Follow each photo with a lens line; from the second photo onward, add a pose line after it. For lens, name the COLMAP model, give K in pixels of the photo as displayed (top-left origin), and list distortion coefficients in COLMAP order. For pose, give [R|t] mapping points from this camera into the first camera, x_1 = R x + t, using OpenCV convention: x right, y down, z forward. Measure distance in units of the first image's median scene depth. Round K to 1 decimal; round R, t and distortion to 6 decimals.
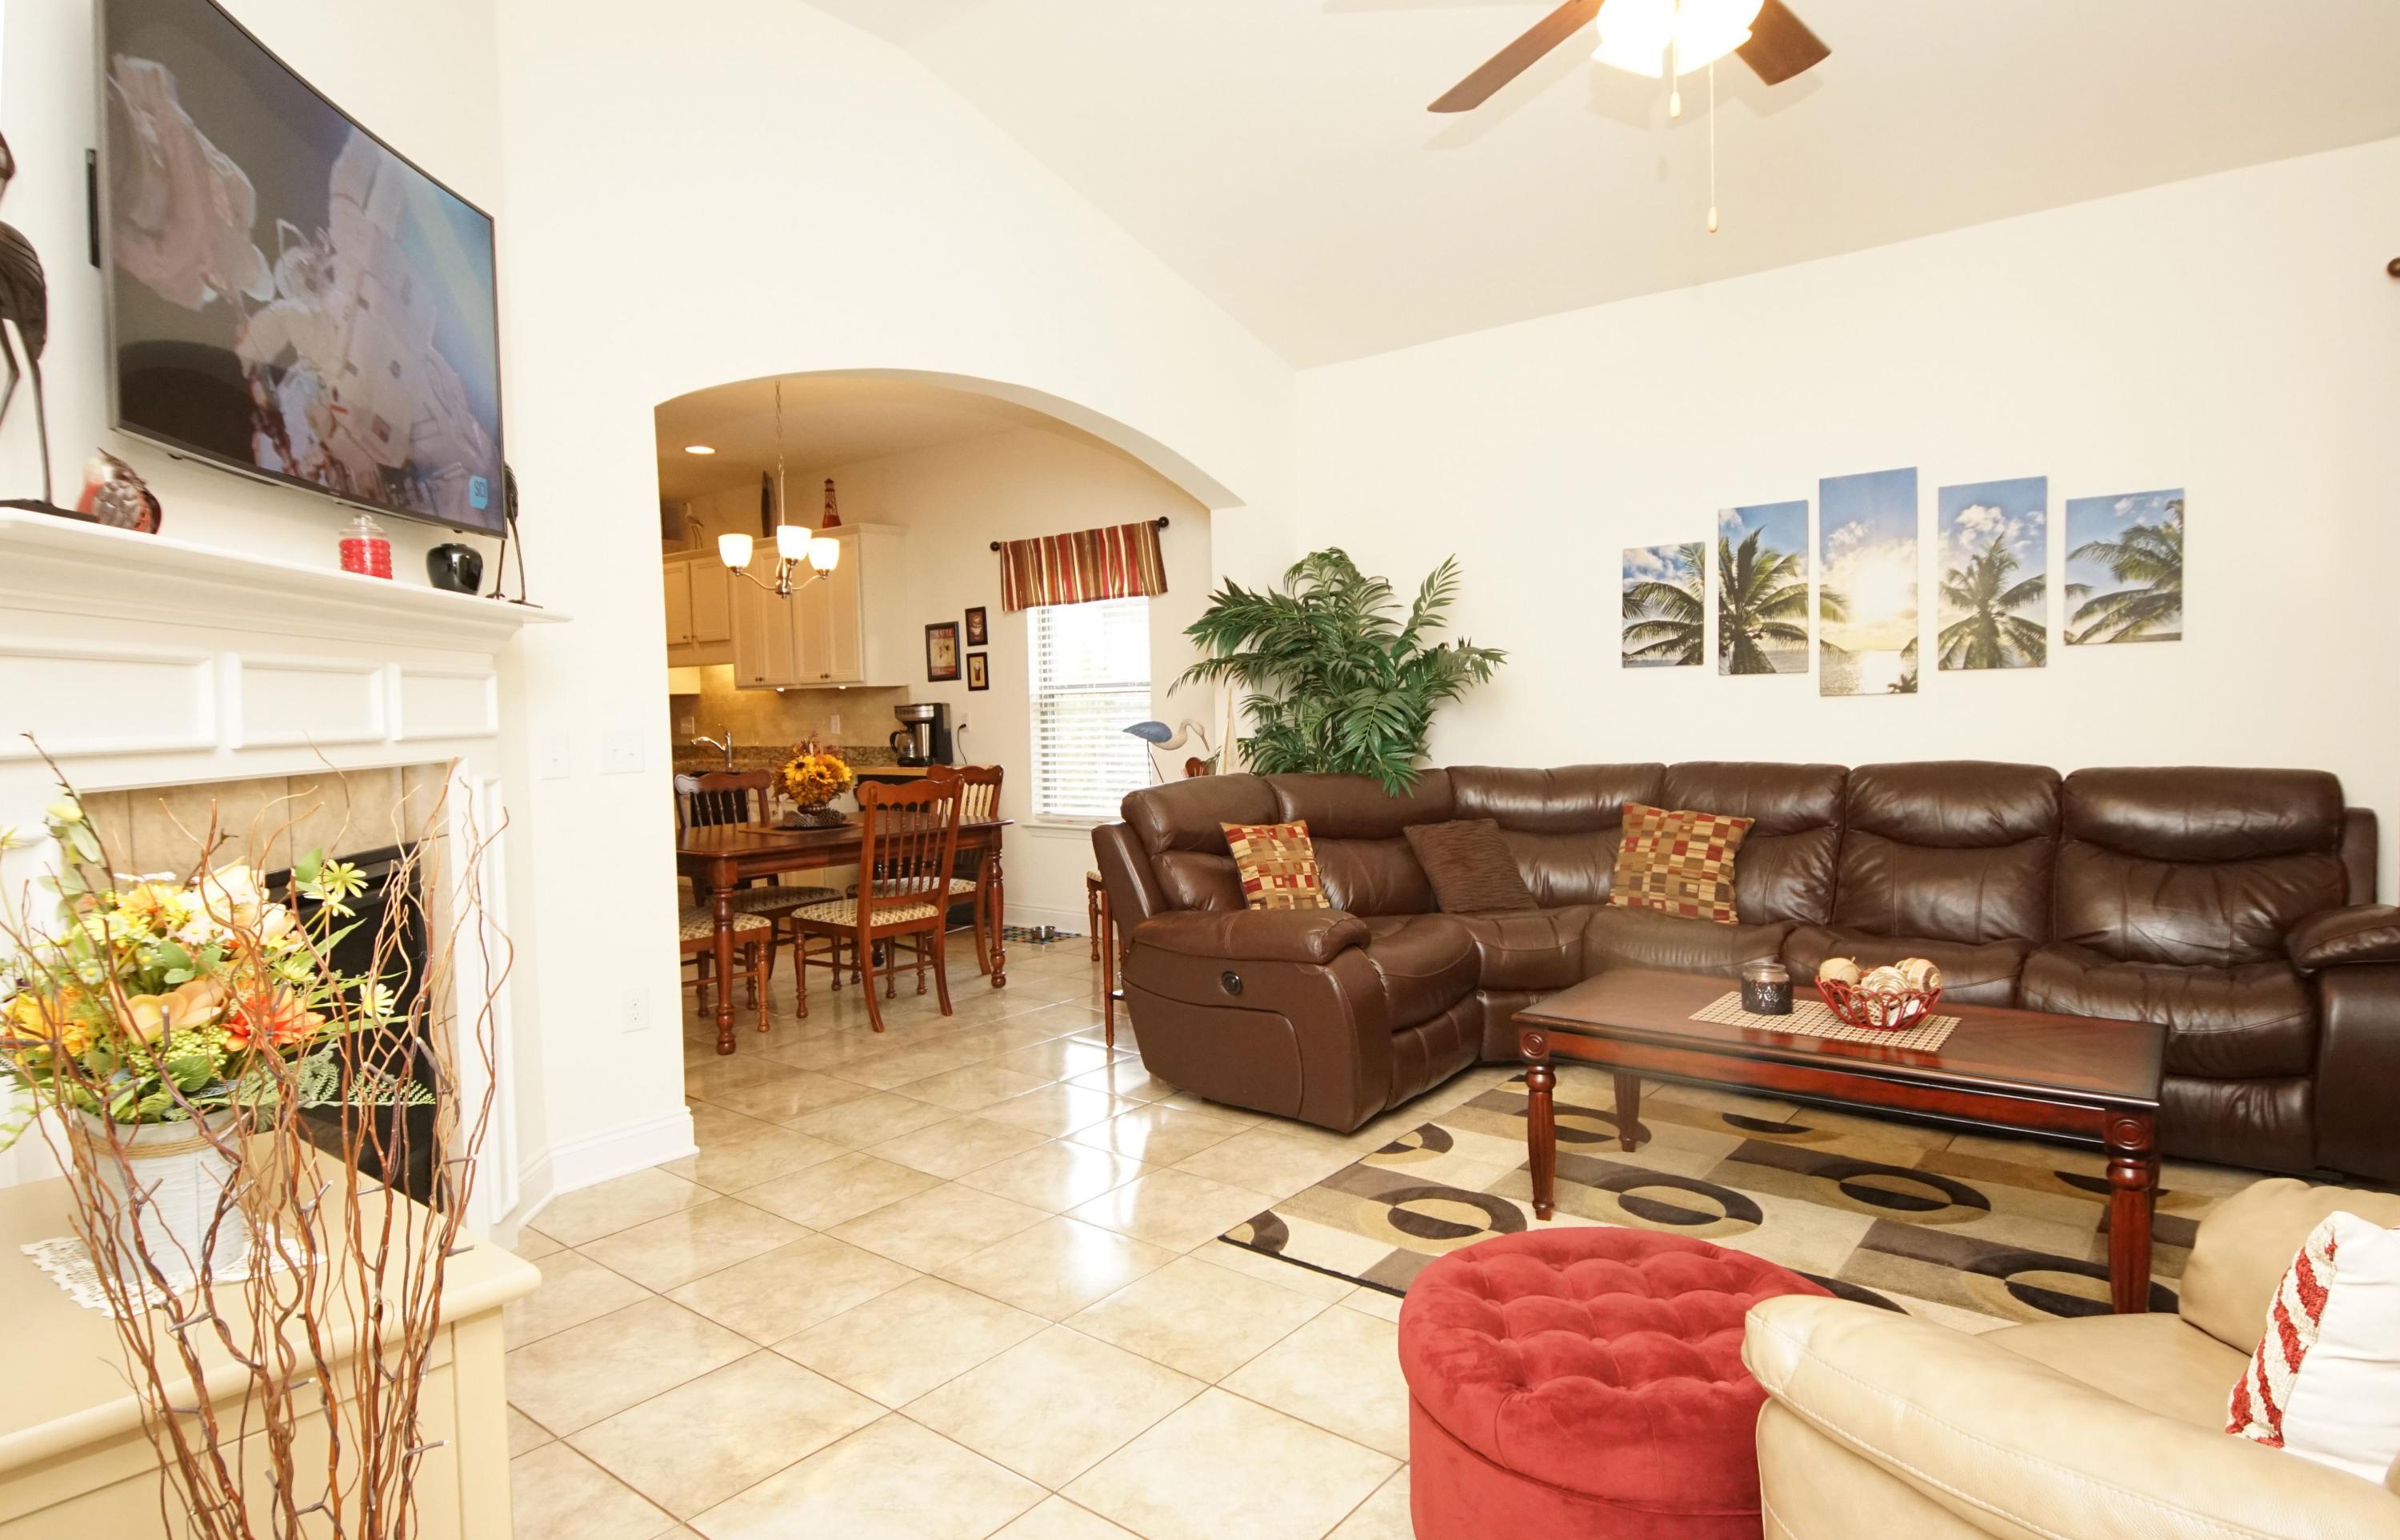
lens RADIAL K [[1320.2, 0, 1193.4], [0, 1320.2, 765.1], [0, 0, 1]] dist [0.025758, -0.015035]
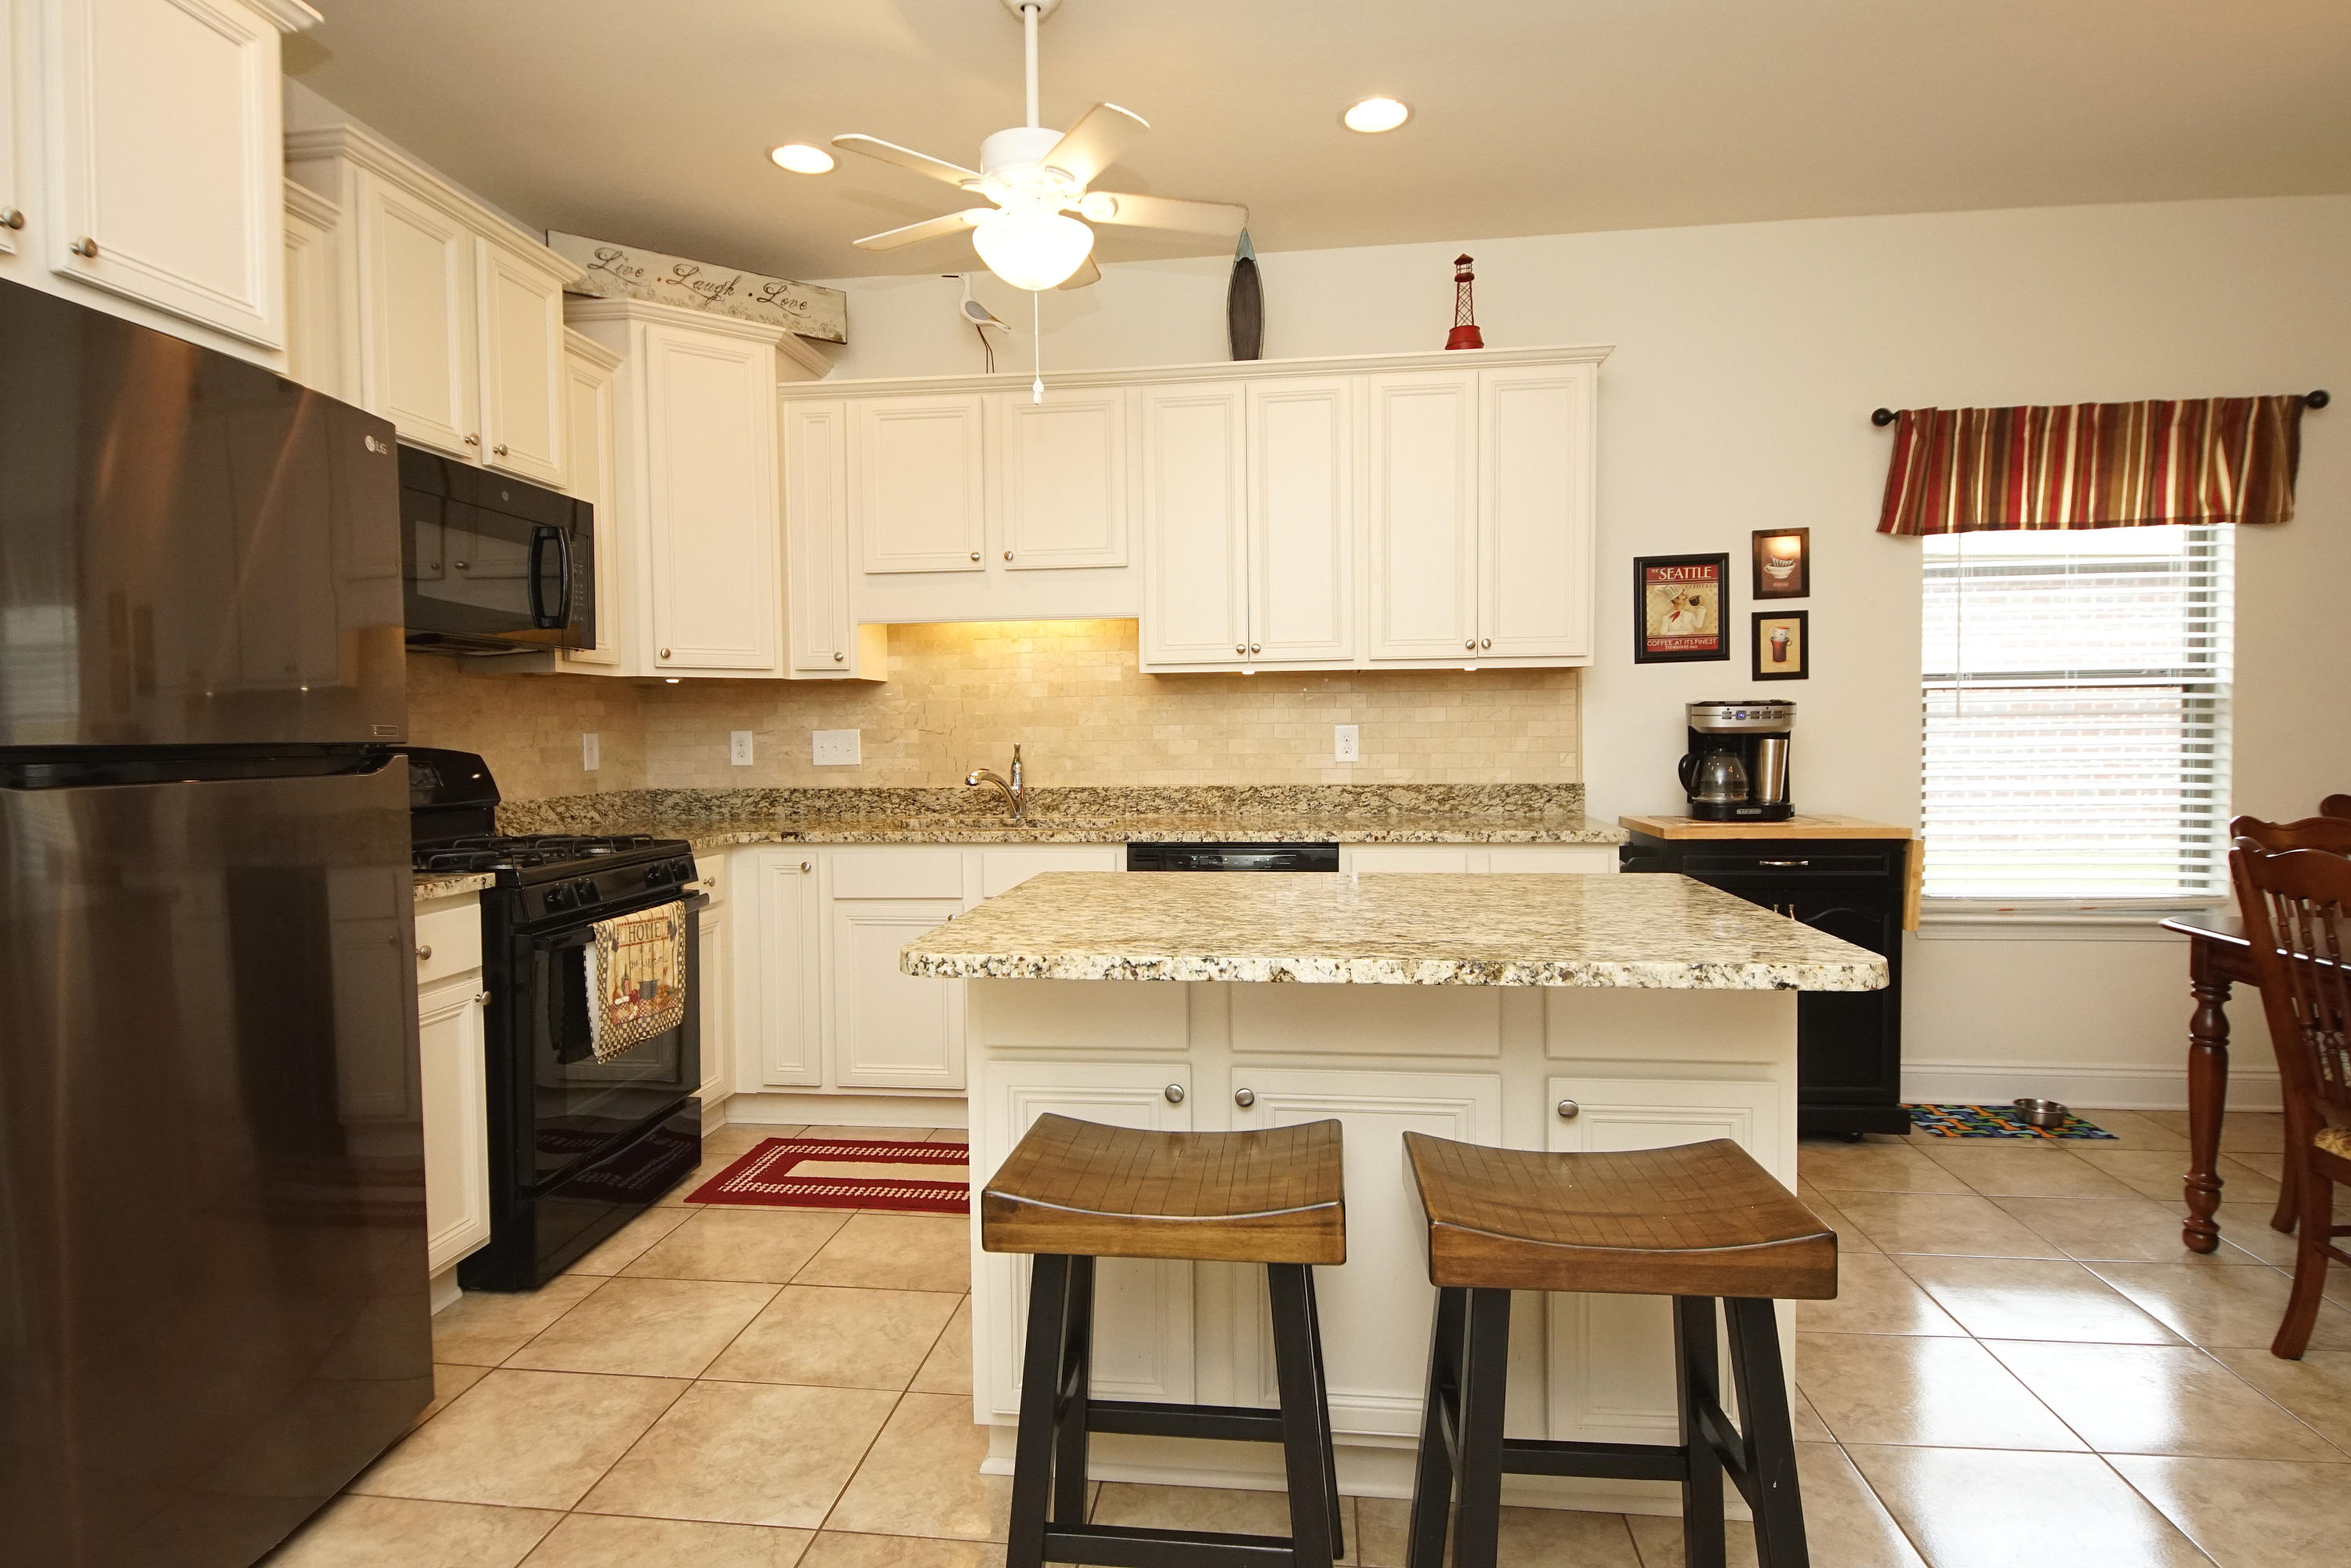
lens RADIAL K [[1258.3, 0, 1158.2], [0, 1258.3, 774.9], [0, 0, 1]] dist [0.032992, -0.031712]
pose [[0.848238, -0.005477, 0.529587, -0.674512], [0.017219, 0.999703, -0.017241, -0.012402], [-0.529335, 0.023743, 0.848080, 0.702510]]
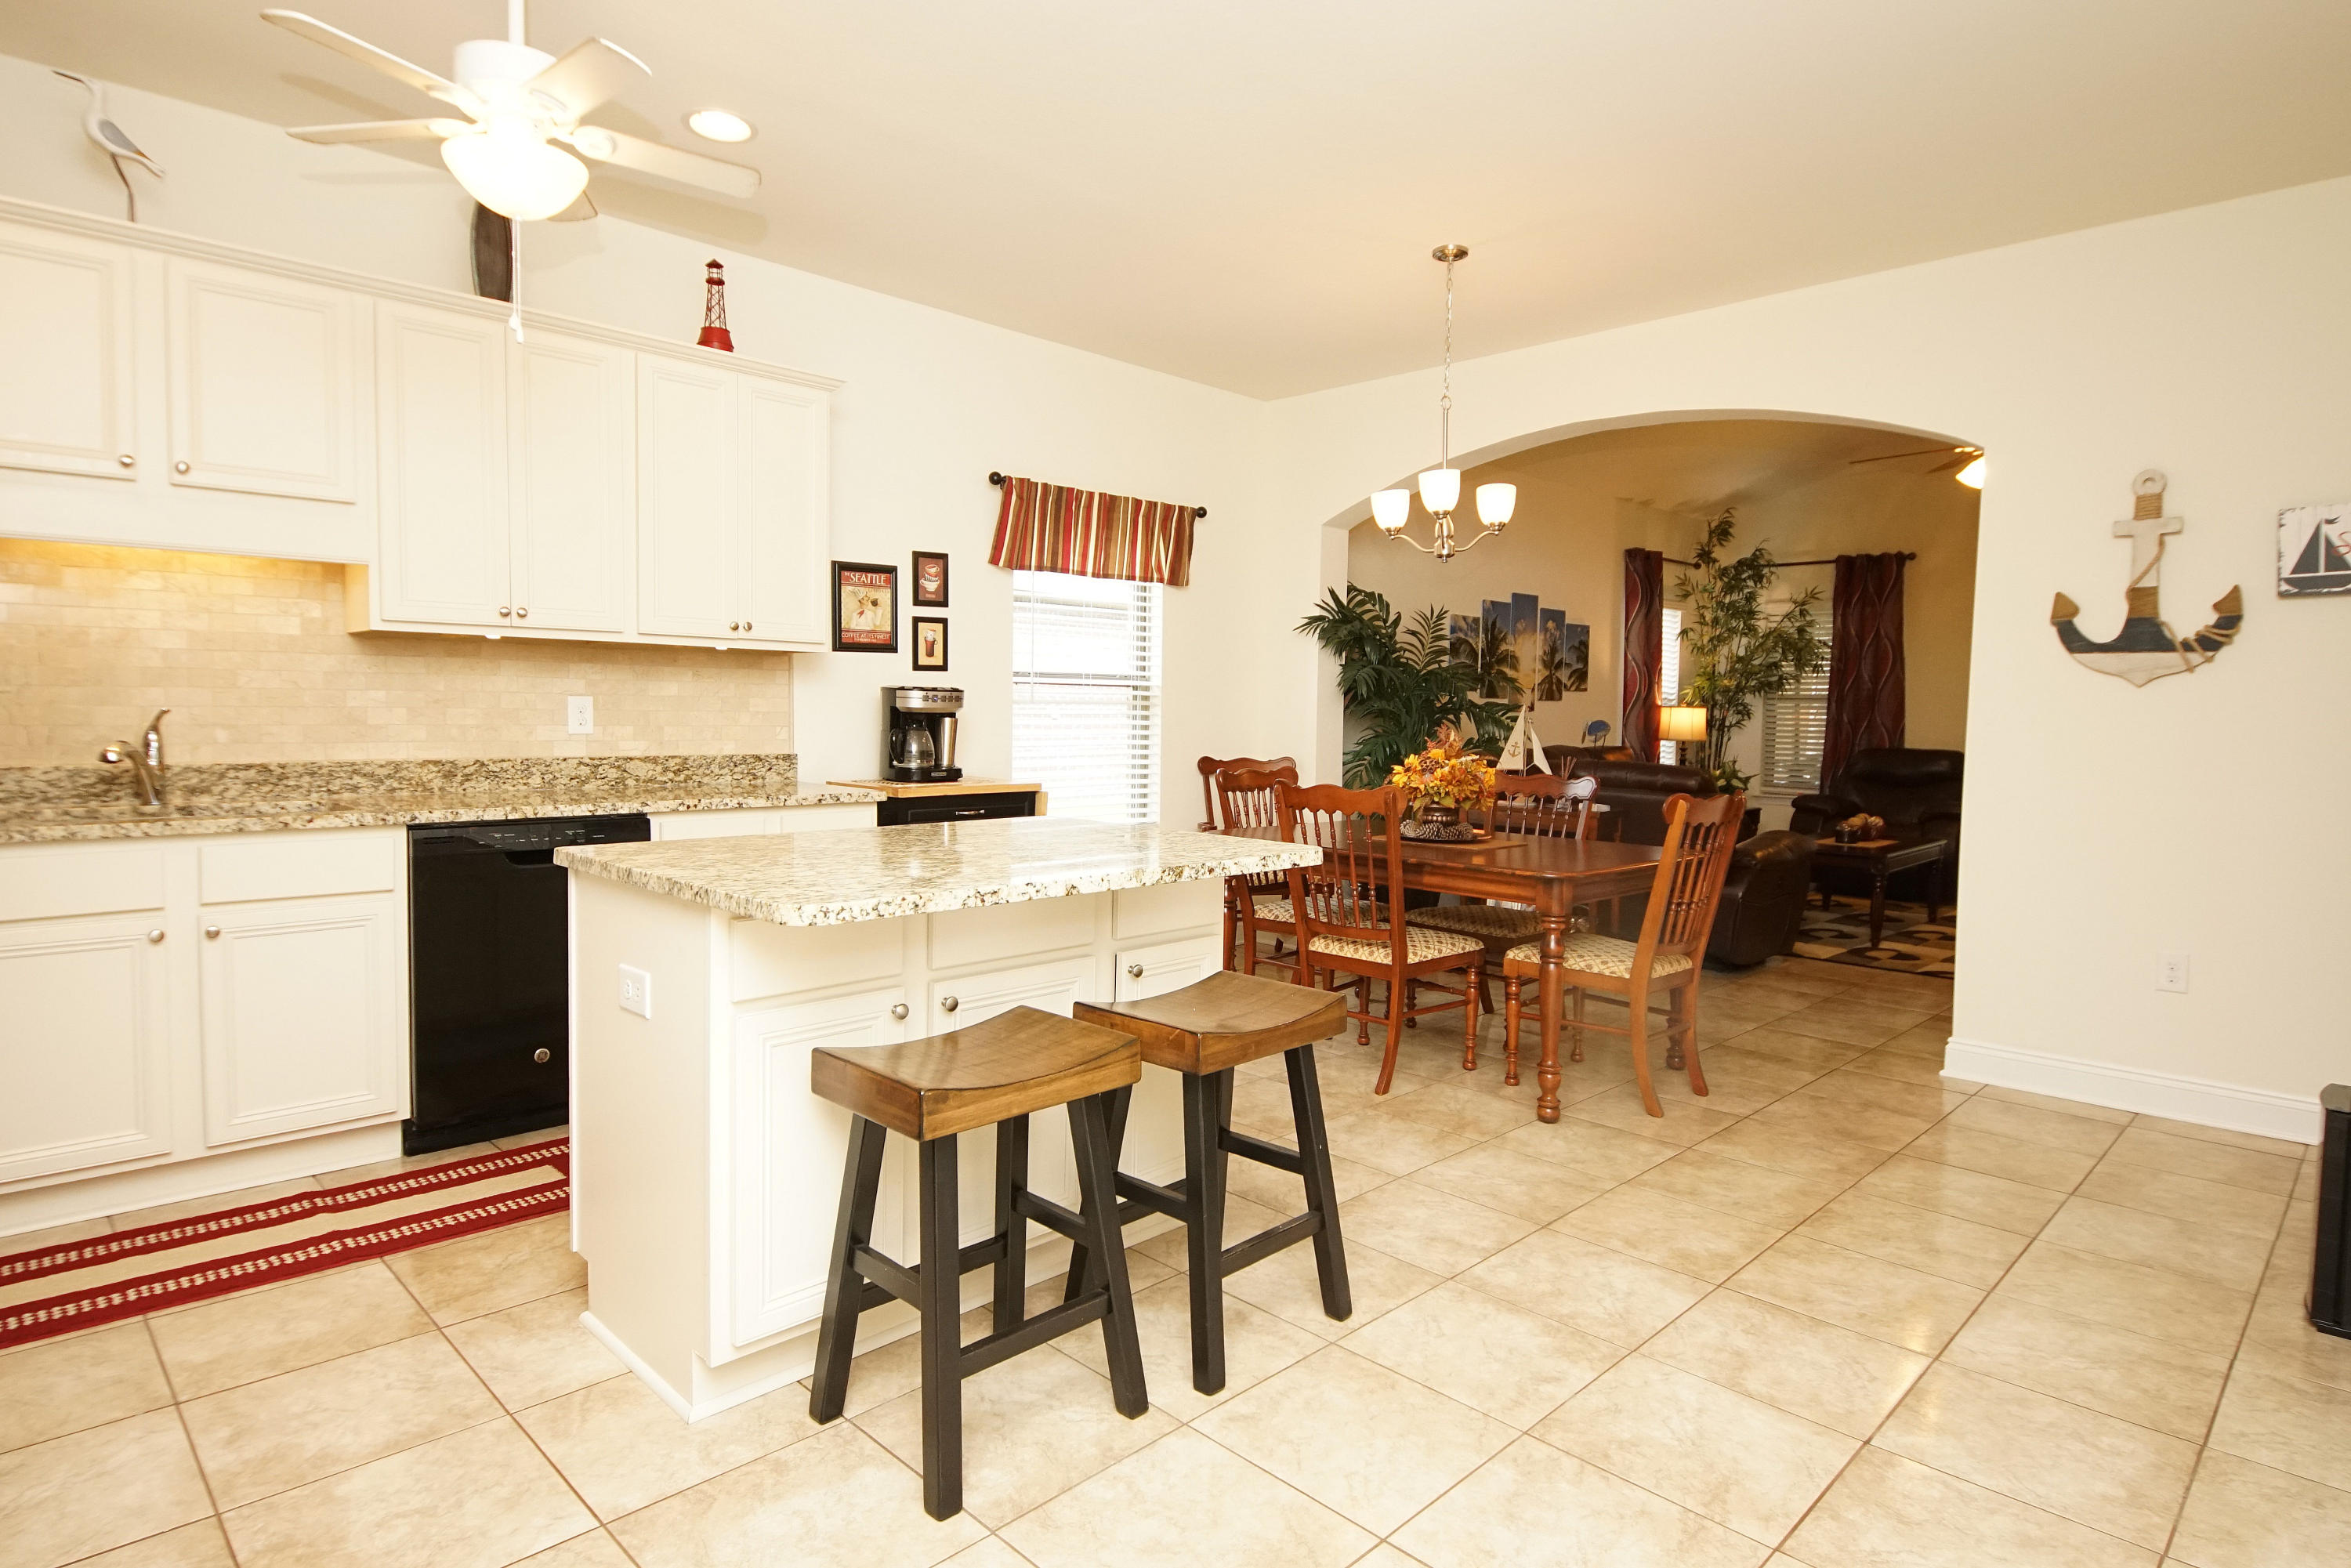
lens RADIAL K [[1258.3, 0, 1165.6], [0, 1258.3, 776.4], [0, 0, 1]] dist [0.032992, -0.031712]
pose [[0.106051, -0.029614, 0.993920, -0.829130], [0.029926, 0.999199, 0.026578, -0.014928], [-0.993910, 0.026925, 0.106852, 0.820773]]
